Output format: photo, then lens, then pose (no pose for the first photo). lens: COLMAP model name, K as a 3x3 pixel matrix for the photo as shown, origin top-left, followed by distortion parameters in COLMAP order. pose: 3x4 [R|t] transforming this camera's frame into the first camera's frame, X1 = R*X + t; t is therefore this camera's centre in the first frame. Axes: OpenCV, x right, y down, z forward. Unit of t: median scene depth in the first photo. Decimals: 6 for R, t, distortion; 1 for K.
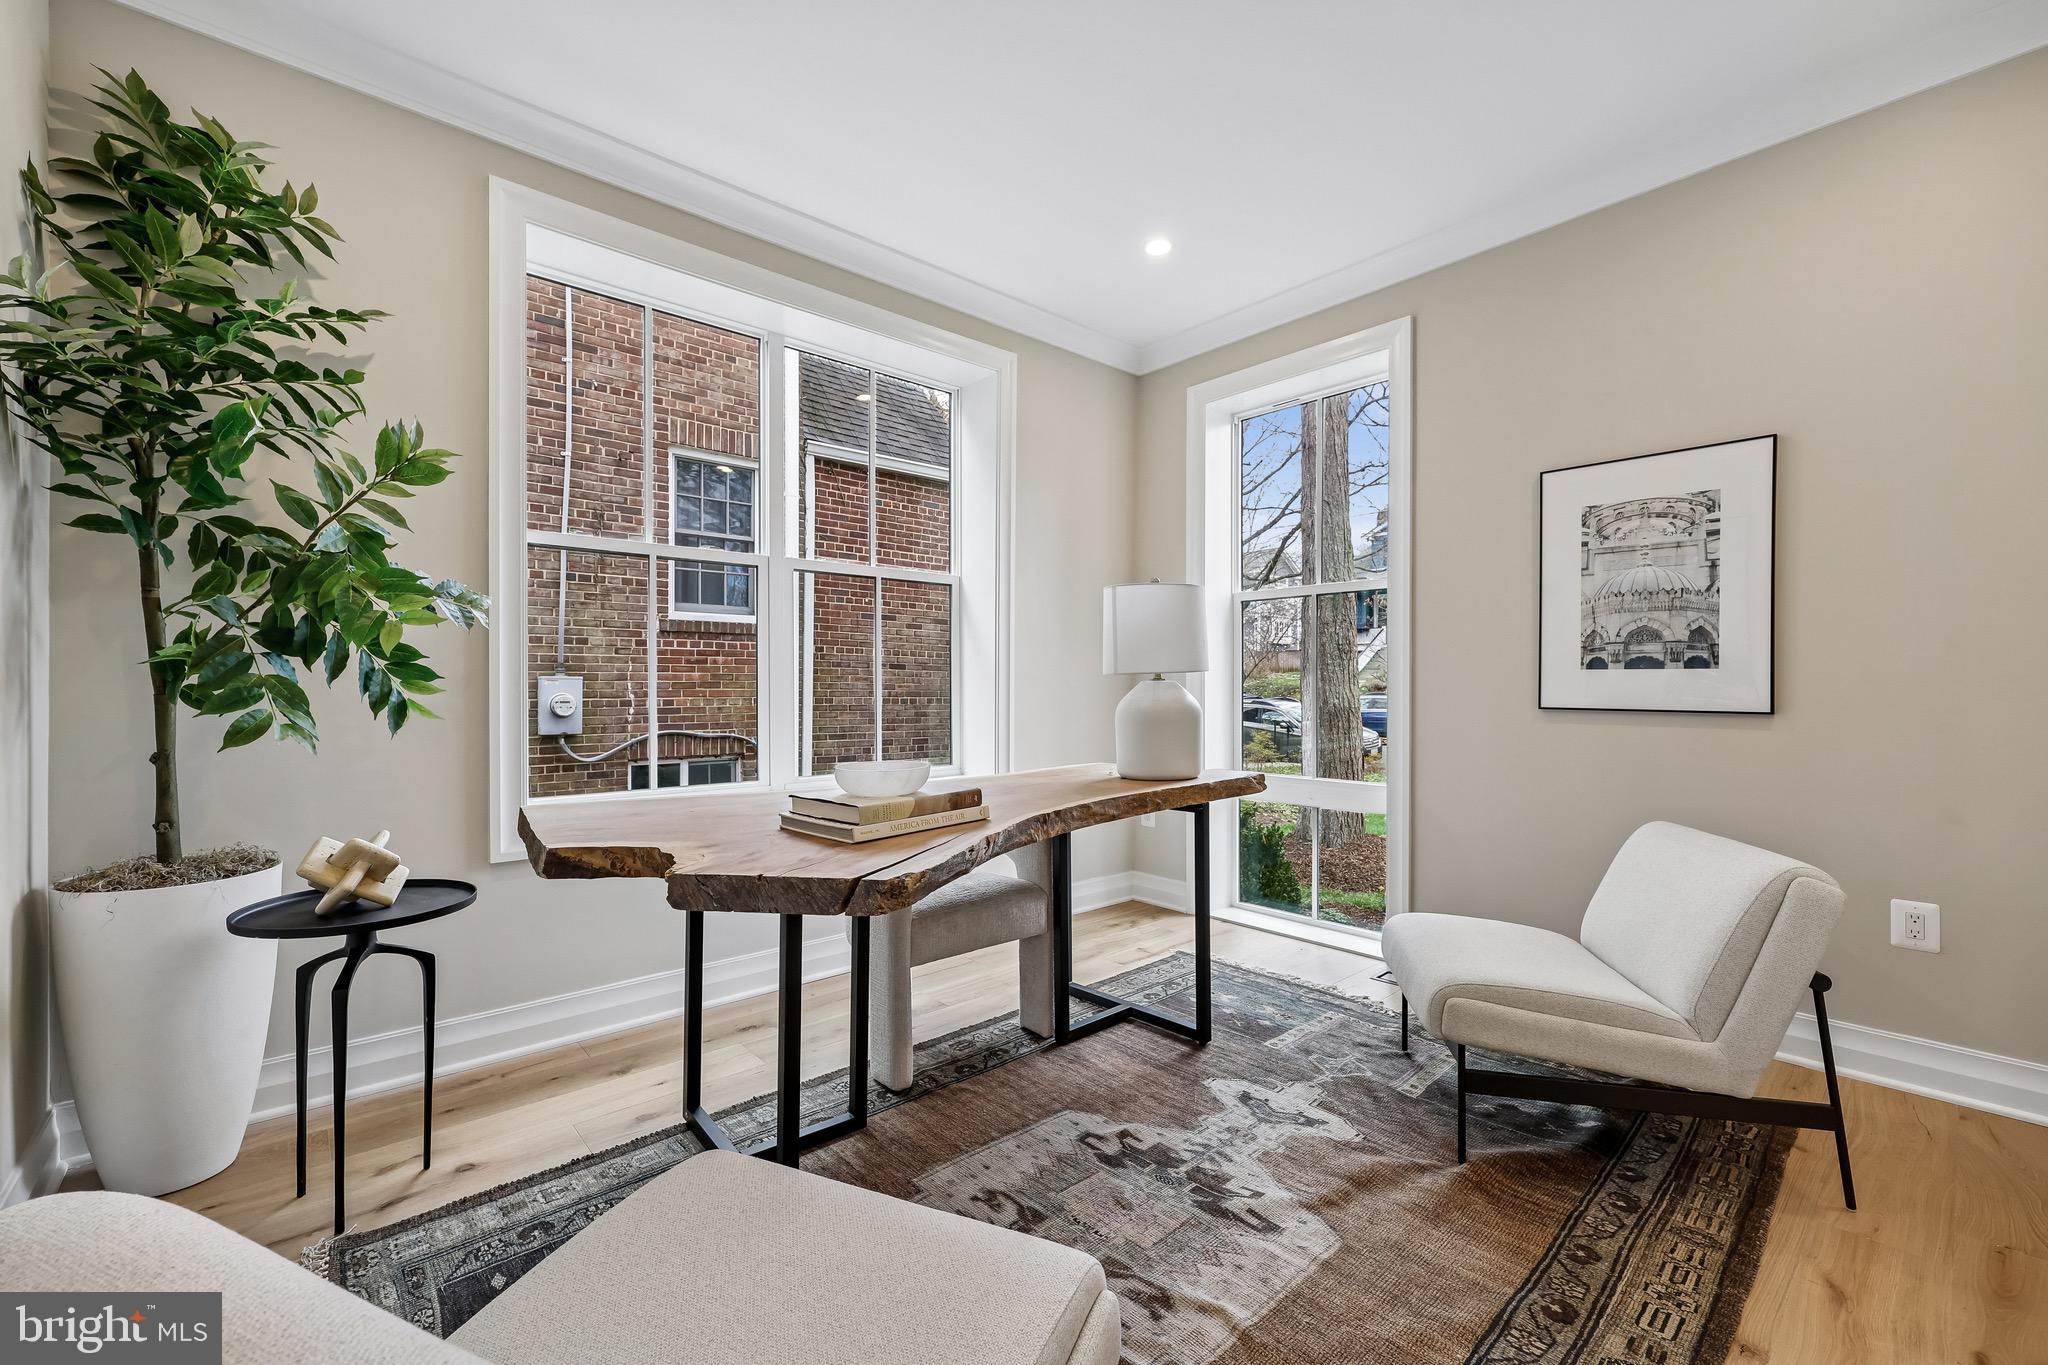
lens RADIAL K [[839.5, 0, 1035.3], [0, 839.5, 693.5], [0, 0, 1]] dist [-0.000919, -0.000943]
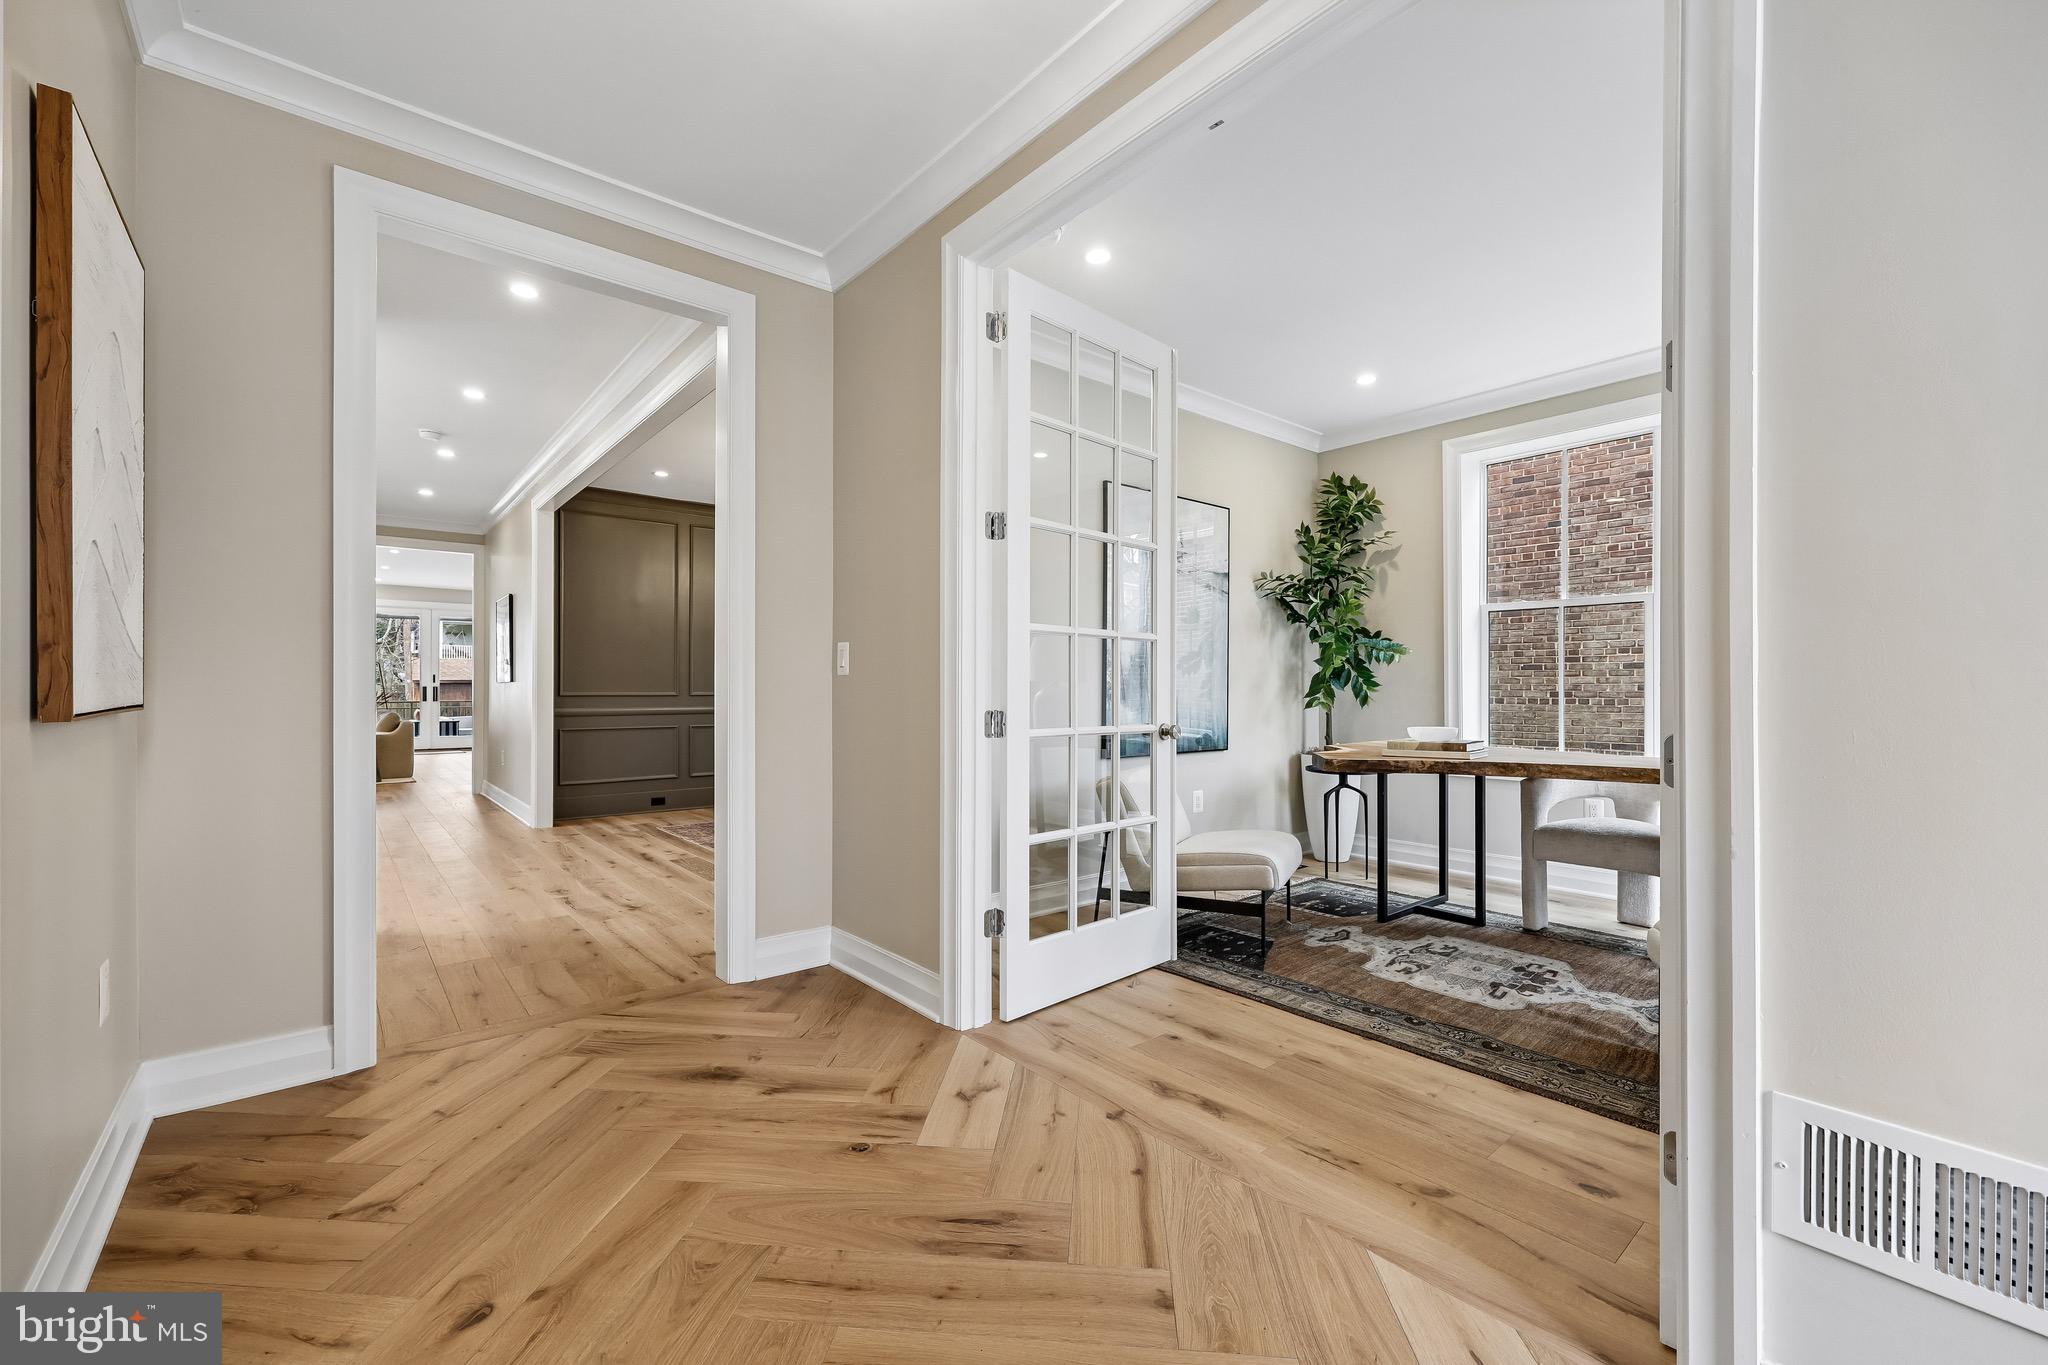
lens RADIAL K [[839.5, 0, 1035.3], [0, 839.5, 693.5], [0, 0, 1]] dist [-0.000919, -0.000943]
pose [[-0.024841, 0.005509, -0.999676, 1.845043], [-0.006675, 0.999962, 0.005676, -0.003209], [0.999669, 0.006814, -0.024803, 0.063678]]
